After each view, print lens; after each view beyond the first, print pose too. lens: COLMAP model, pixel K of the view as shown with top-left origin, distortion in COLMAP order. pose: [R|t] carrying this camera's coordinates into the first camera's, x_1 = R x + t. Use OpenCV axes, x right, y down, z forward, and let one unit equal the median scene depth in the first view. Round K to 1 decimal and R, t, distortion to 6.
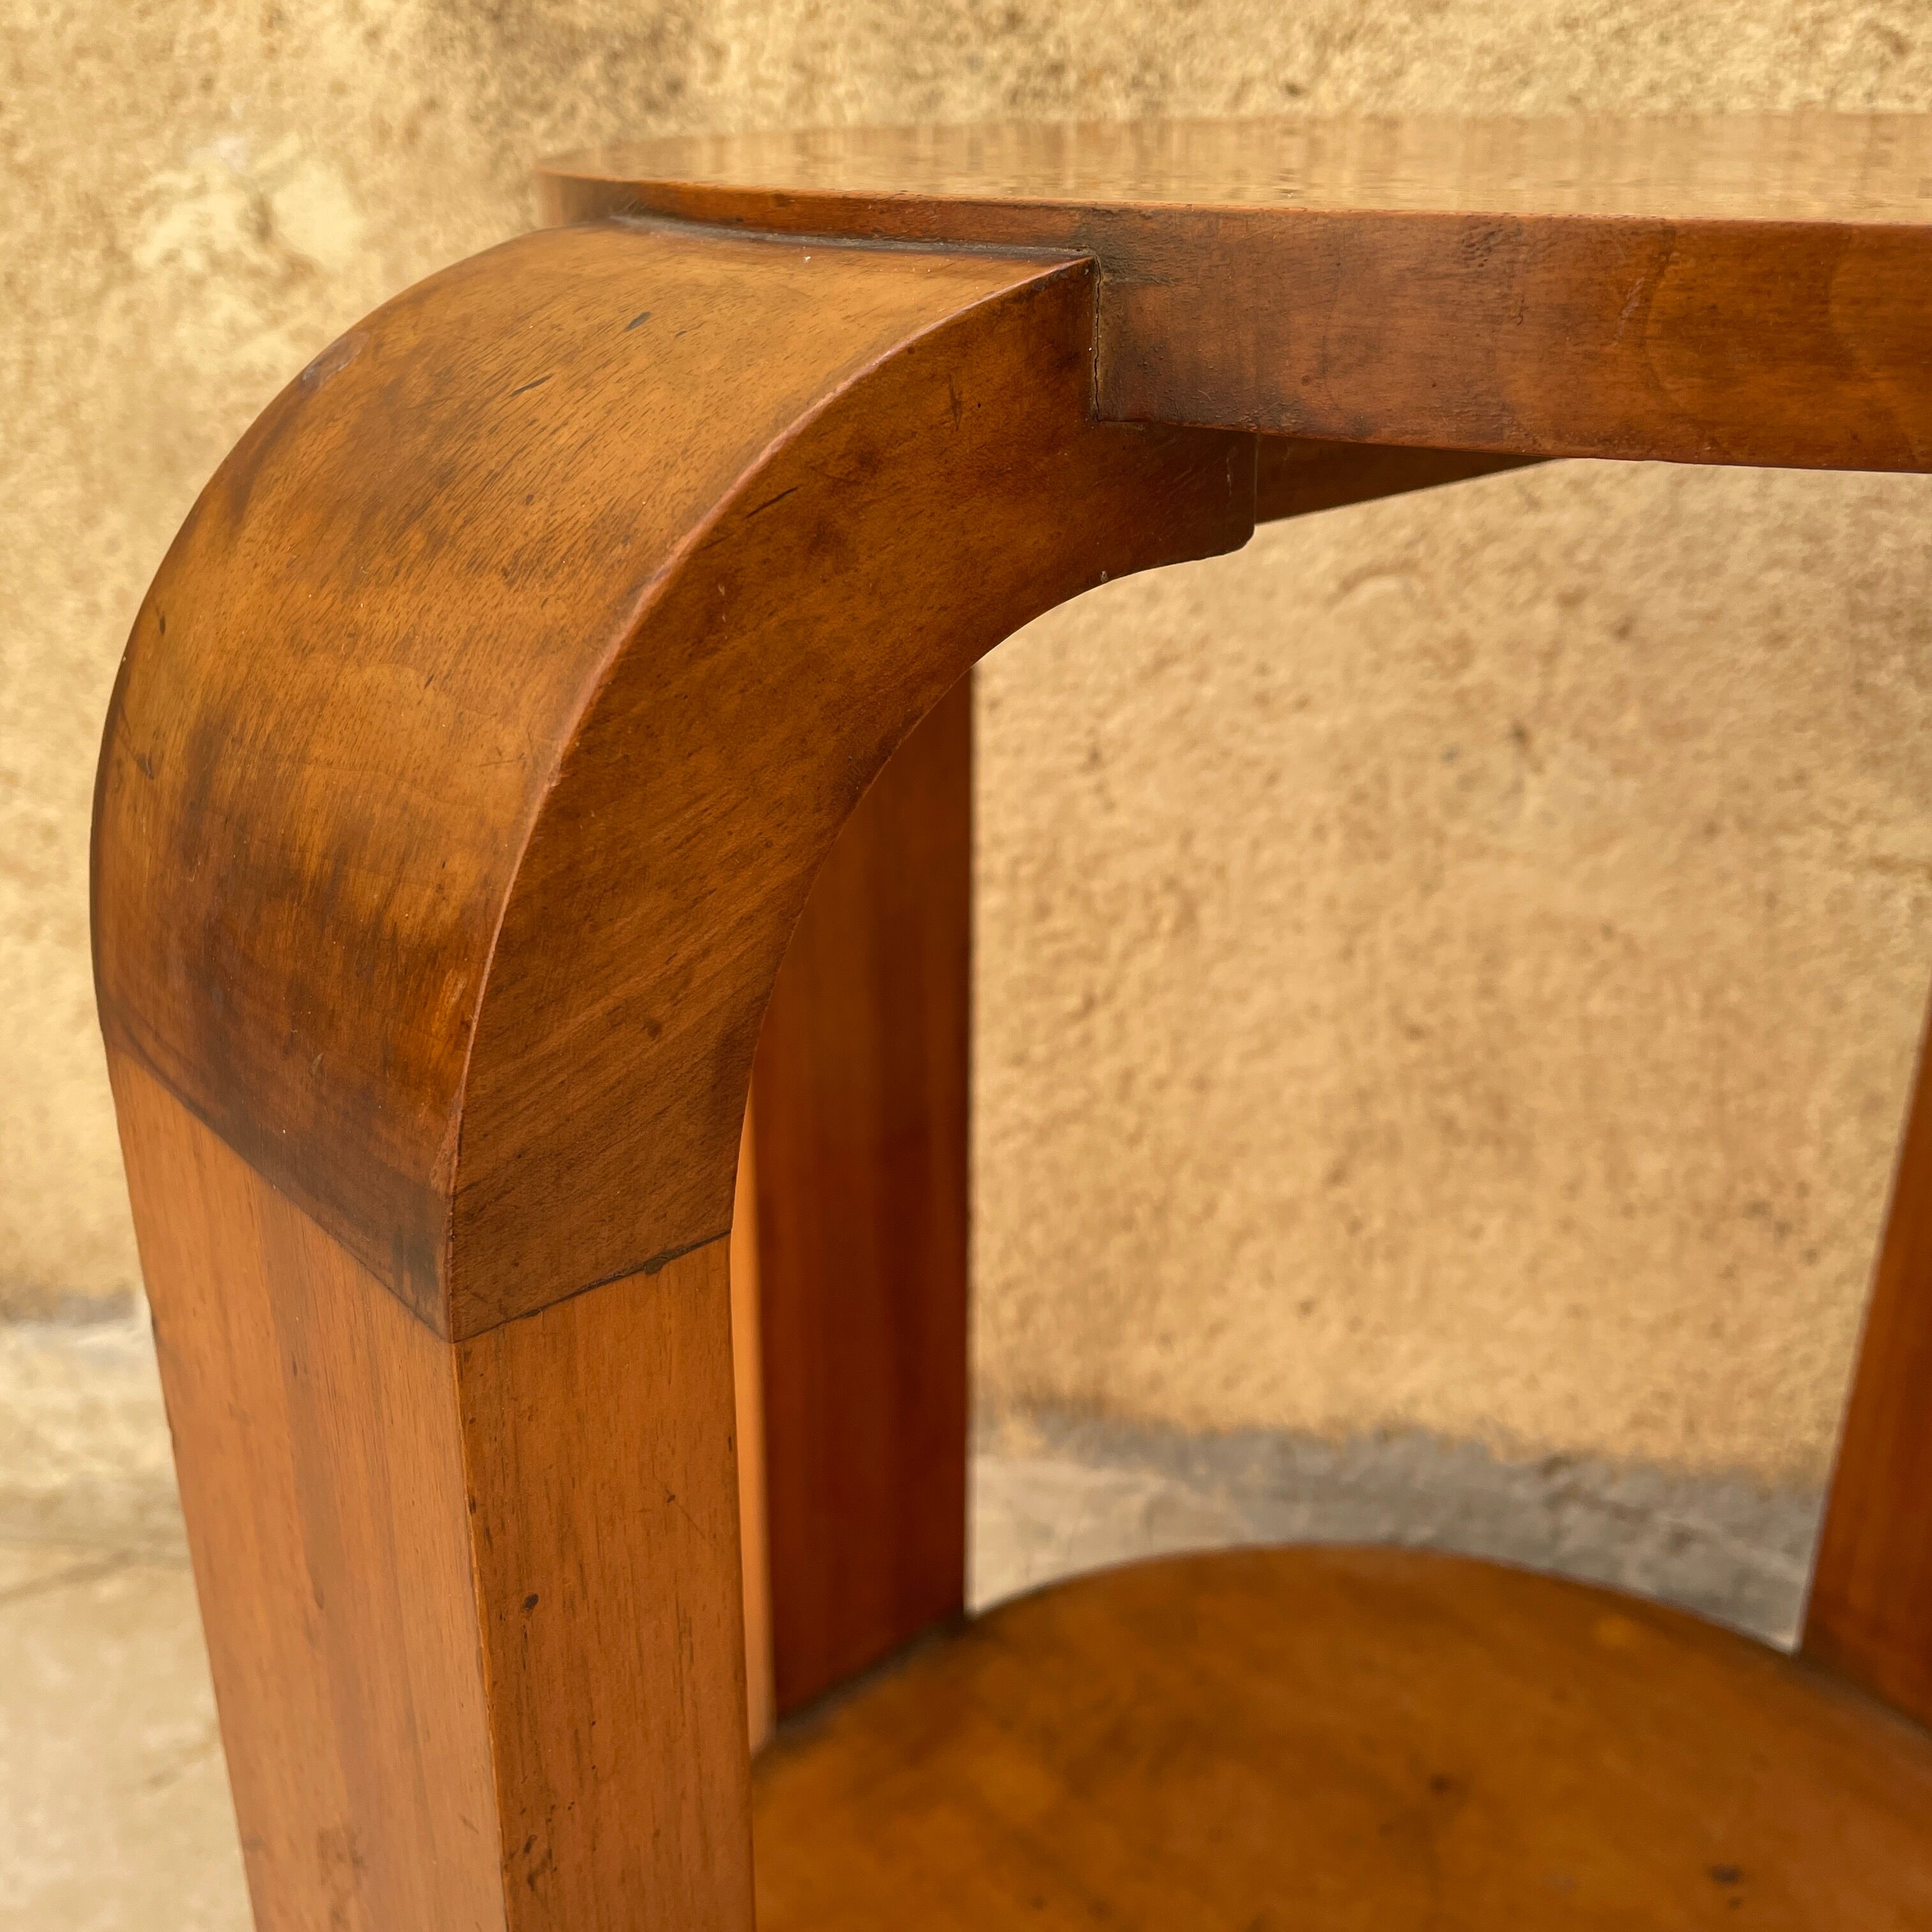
lens RADIAL K [[2014.8, 0, 949.4], [0, 2014.8, 927.5], [0, 0, 1]] dist [0.032862, 0.000000]
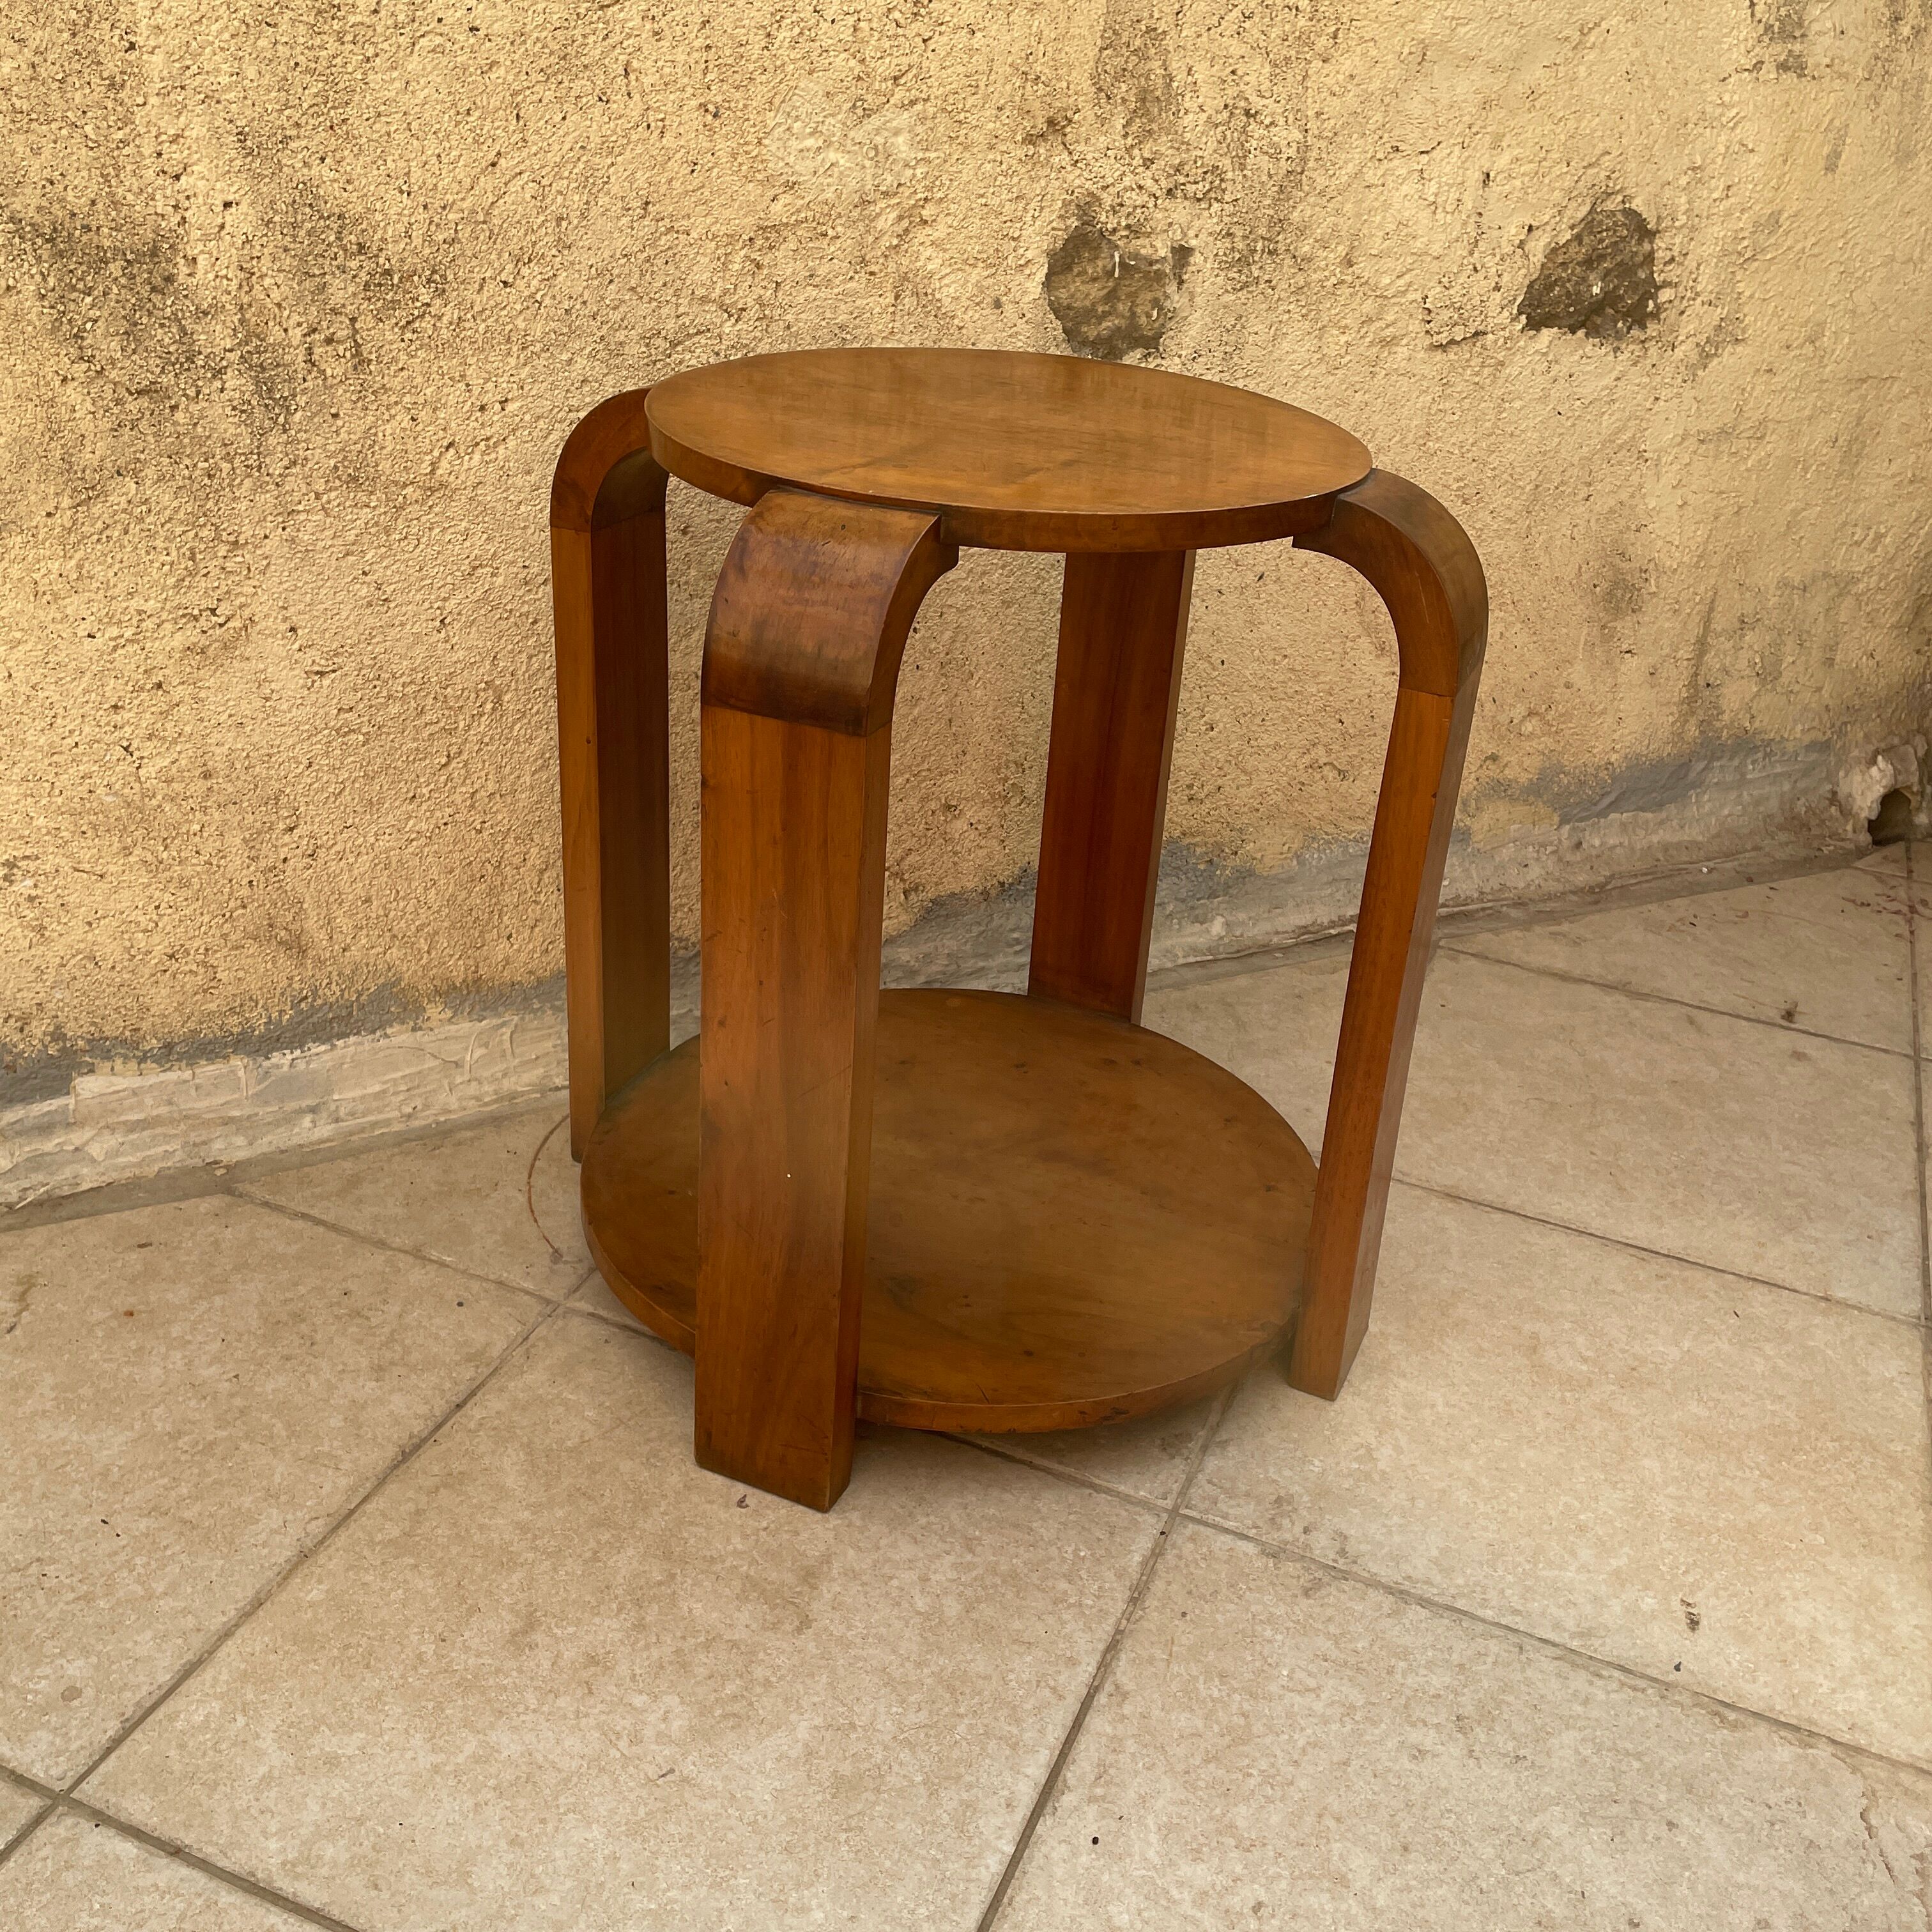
lens RADIAL K [[1983.1, 0, 991.1], [0, 1983.1, 945.4], [0, 0, 1]] dist [0.040826, 0.000000]
pose [[0.769858, -0.226604, 0.596631, -0.723887], [0.181397, 0.973980, 0.135860, 0.049918], [-0.611894, 0.003634, 0.790932, -0.804980]]
